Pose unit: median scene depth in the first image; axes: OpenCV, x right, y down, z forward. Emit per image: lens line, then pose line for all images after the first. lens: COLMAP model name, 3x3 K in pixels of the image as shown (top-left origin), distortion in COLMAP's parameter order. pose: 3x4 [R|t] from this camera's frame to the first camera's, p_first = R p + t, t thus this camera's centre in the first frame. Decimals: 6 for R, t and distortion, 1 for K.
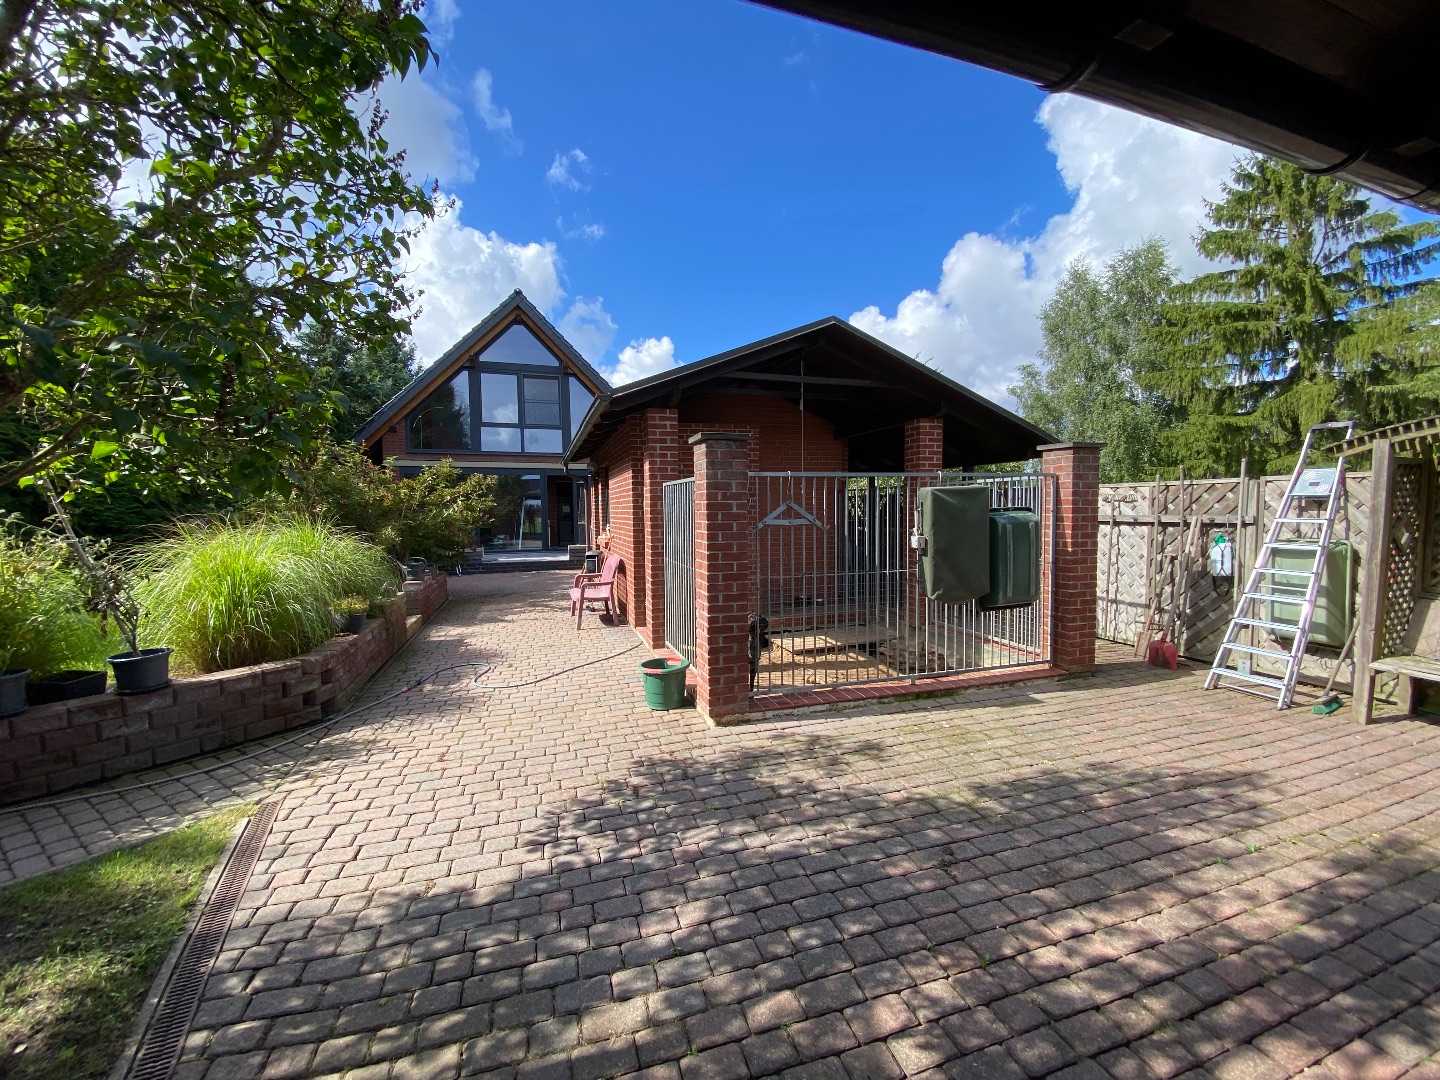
lens RADIAL K [[579.8, 0, 720.0], [0, 579.8, 540.0], [0, 0, 1]] dist [0.032188, -0.024446]
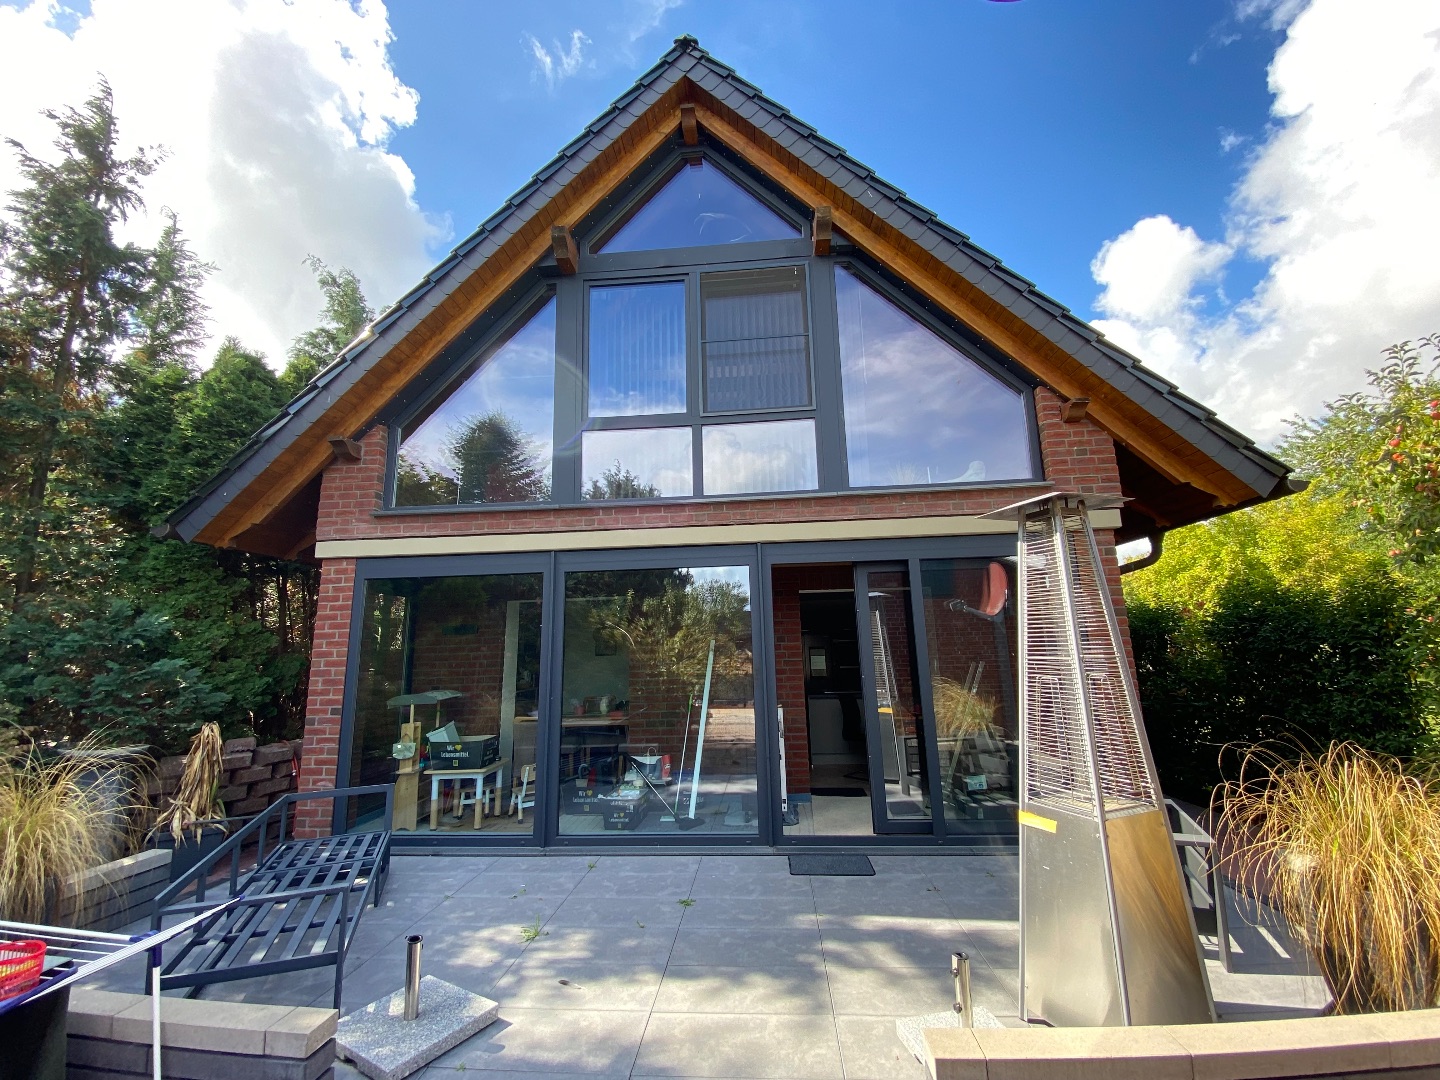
lens RADIAL K [[575.8, 0, 717.3], [0, 575.8, 514.0], [0, 0, 1]] dist [-0.000156, -0.023556]
pose [[0.925699, -0.090841, -0.367191, -0.928934], [0.004903, 0.973535, -0.228485, -0.313438], [0.378229, 0.209708, 0.901646, 3.080295]]
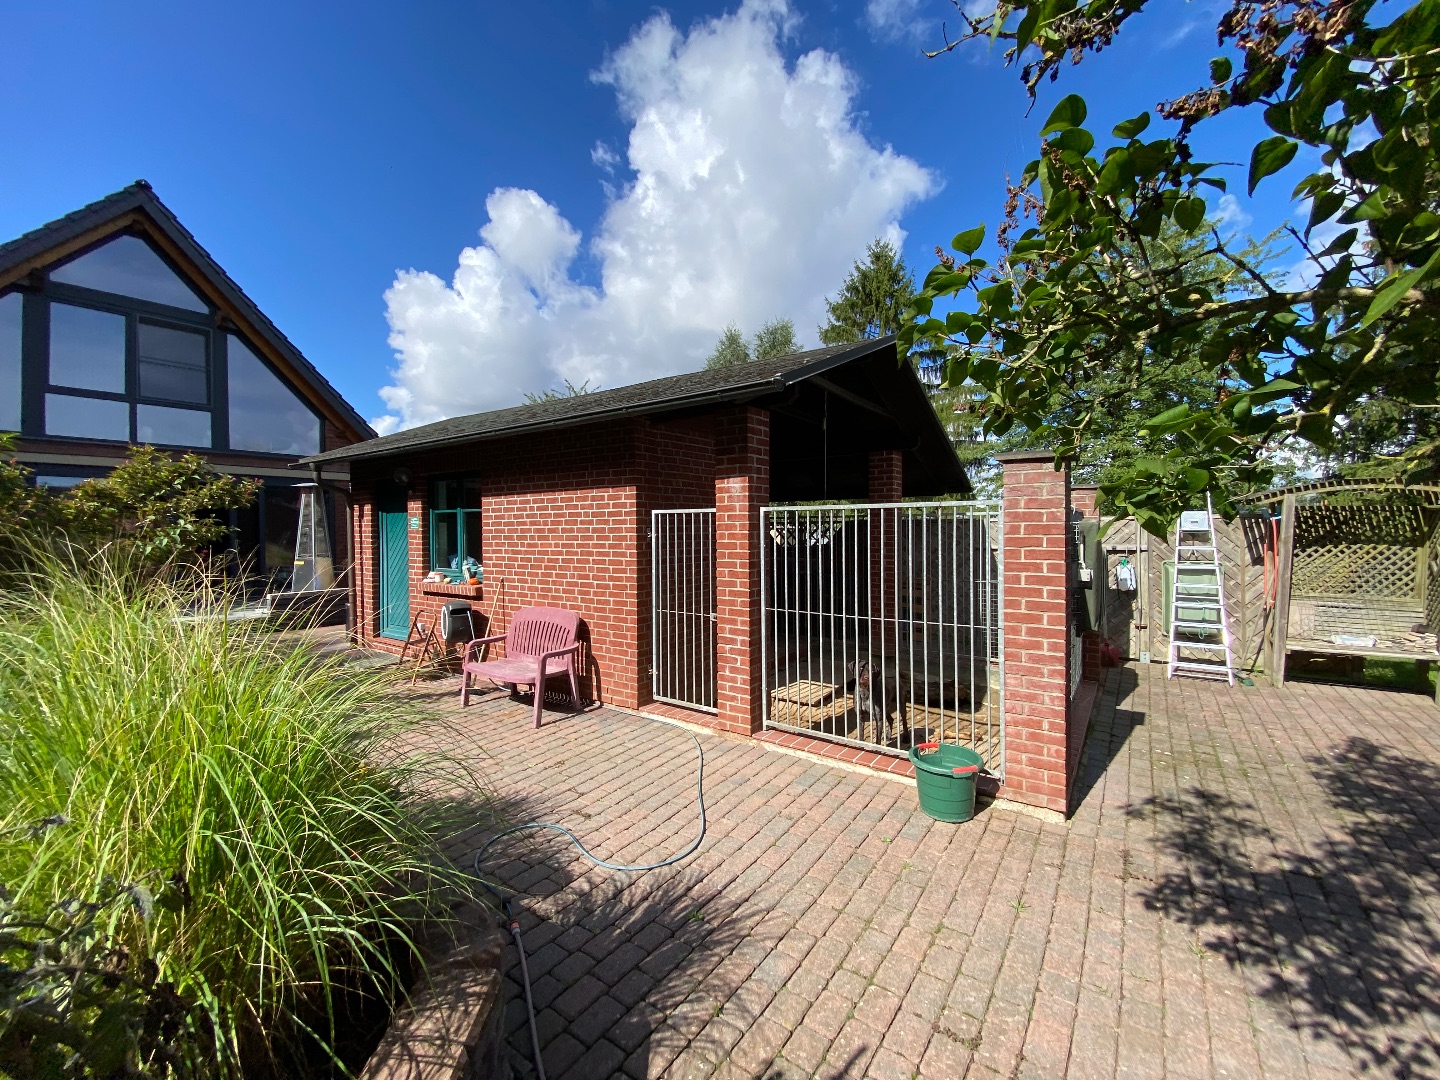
lens RADIAL K [[579.8, 0, 720.0], [0, 579.8, 540.0], [0, 0, 1]] dist [0.032188, -0.024446]
pose [[0.801803, -0.007597, 0.597540, -0.910378], [0.031358, 0.999076, -0.029376, -0.056263], [-0.596765, 0.042291, 0.801301, 0.665338]]
